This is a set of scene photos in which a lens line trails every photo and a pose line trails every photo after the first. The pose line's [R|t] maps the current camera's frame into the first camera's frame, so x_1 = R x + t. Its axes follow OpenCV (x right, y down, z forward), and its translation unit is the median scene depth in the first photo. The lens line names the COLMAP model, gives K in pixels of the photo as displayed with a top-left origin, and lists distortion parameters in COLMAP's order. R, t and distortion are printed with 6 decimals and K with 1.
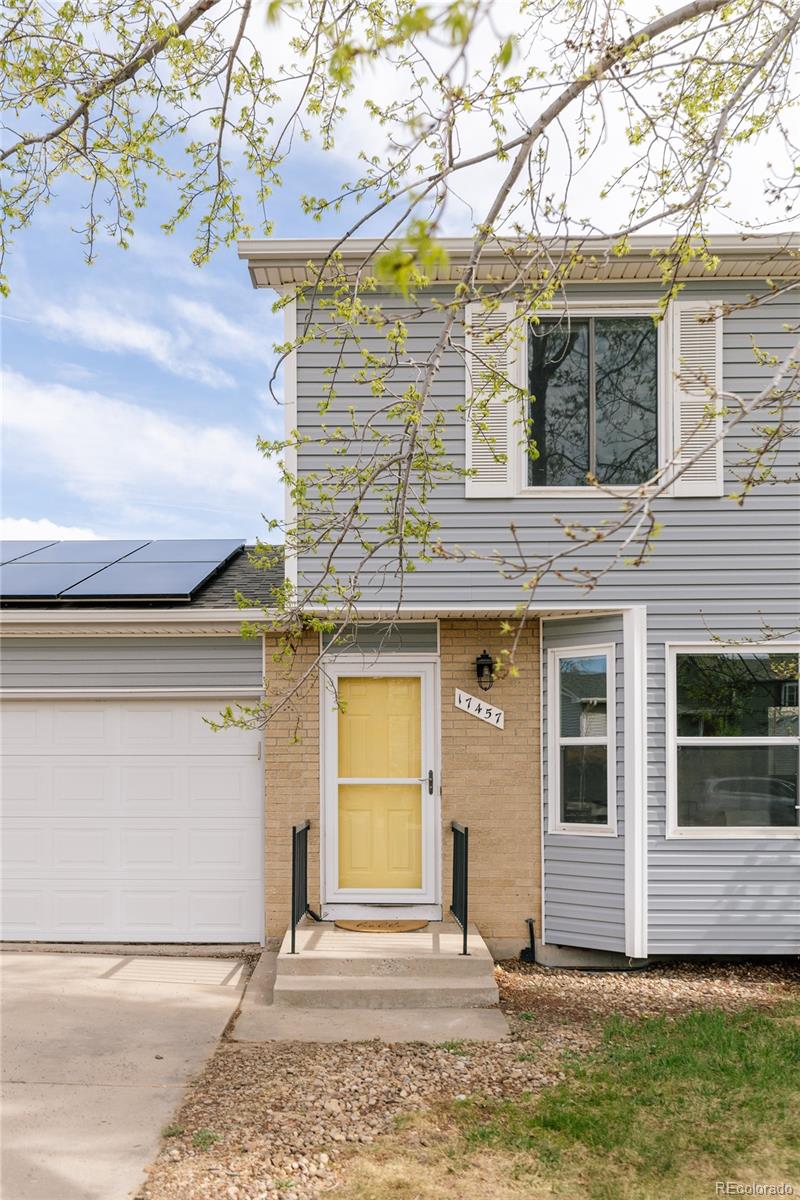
lens RADIAL K [[1614.3, 0, 398.7], [0, 1614.3, 600.0], [0, 0, 1]] dist [-0.177415, 0.000000]
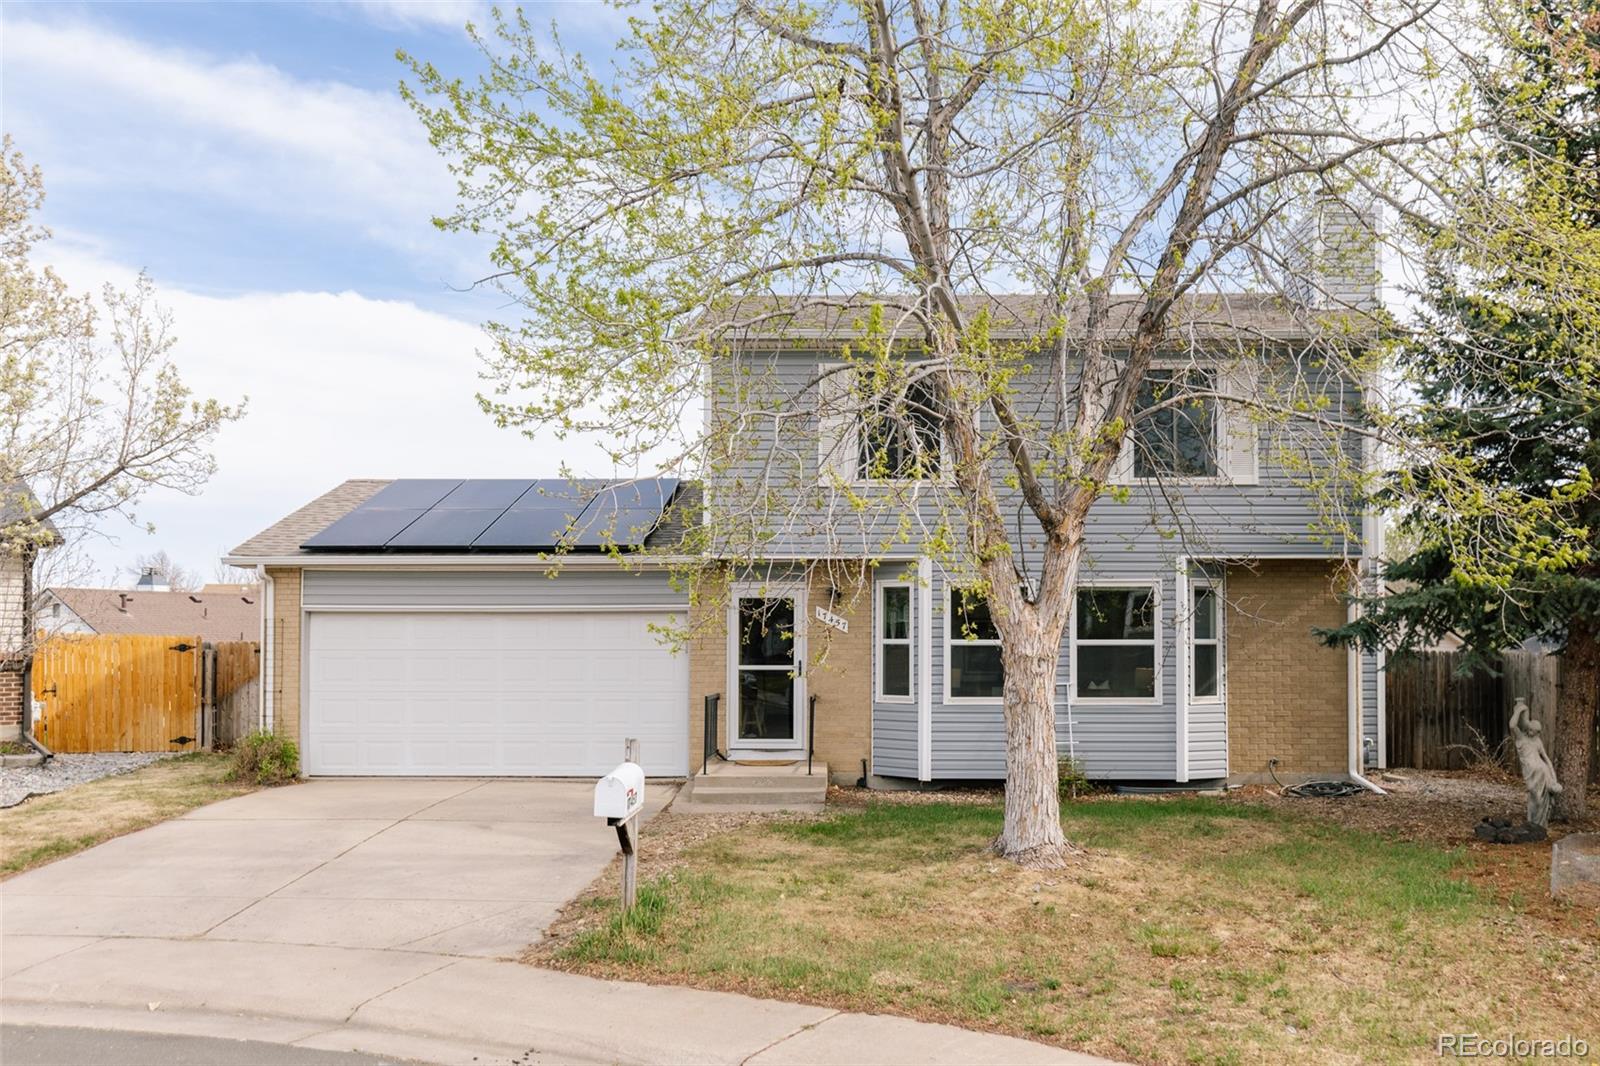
lens RADIAL K [[1468.2, 0, 802.9], [0, 1468.2, 532.5], [0, 0, 1]] dist [0.004152, 0.000000]
pose [[0.999910, 0.004767, -0.012516, 0.042835], [-0.004577, 0.999875, 0.015143, -0.037624], [0.012586, -0.015084, 0.999807, -0.405398]]
